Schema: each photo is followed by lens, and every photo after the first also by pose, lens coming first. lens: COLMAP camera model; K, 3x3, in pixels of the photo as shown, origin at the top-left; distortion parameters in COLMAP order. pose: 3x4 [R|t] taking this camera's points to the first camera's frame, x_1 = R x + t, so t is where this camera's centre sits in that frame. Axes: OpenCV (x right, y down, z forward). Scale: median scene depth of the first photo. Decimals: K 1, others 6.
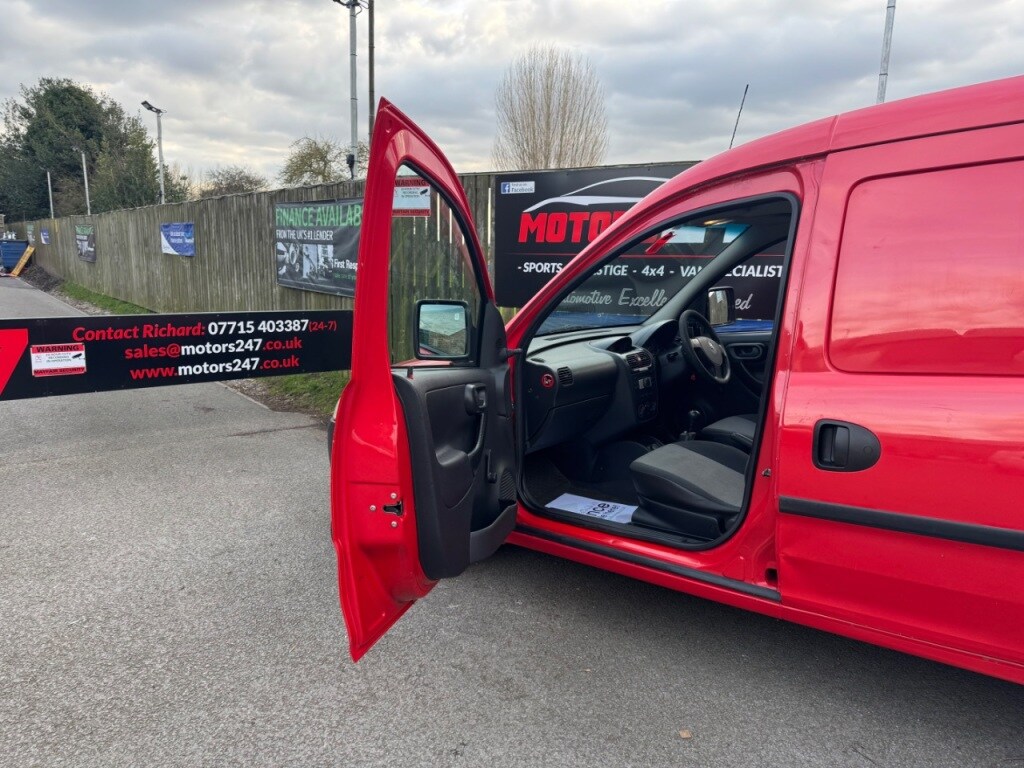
lens RADIAL K [[723.7, 0, 513.7], [0, 723.7, 387.1], [0, 0, 1]] dist [0.035109, -0.042274]
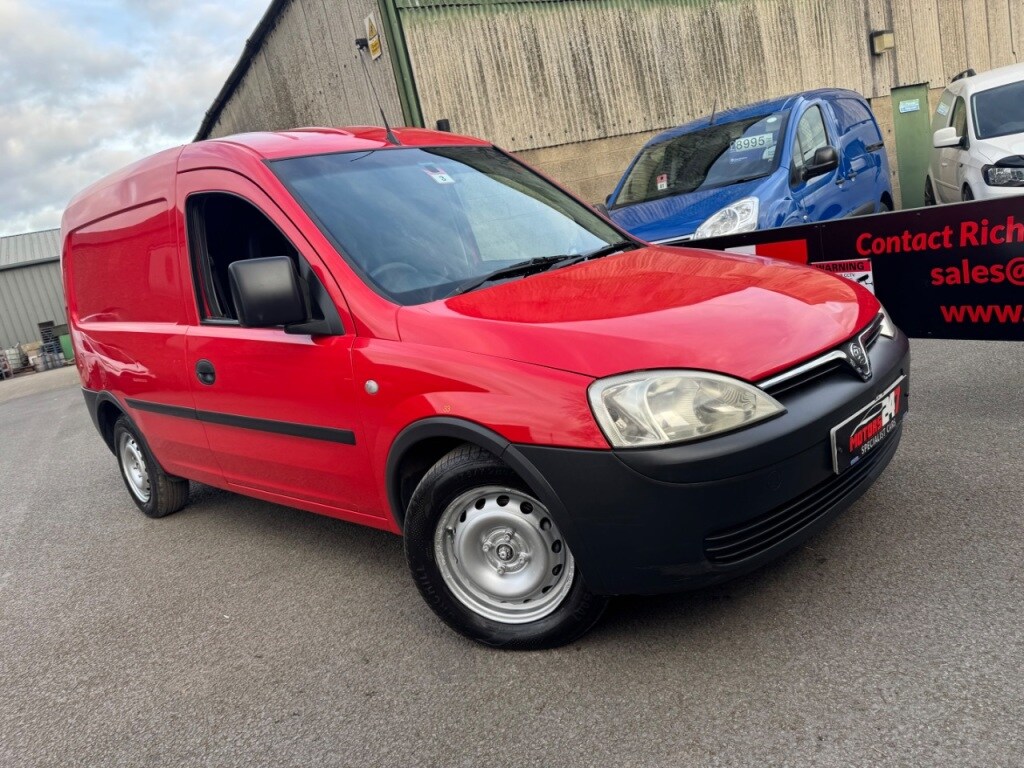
lens RADIAL K [[723.7, 0, 513.2], [0, 723.7, 381.7], [0, 0, 1]] dist [0.035109, -0.042274]
pose [[-0.218529, 0.210157, -0.952932, 0.080264], [0.023881, 0.977393, 0.210075, -0.083384], [0.975538, 0.023150, -0.218608, 0.734223]]
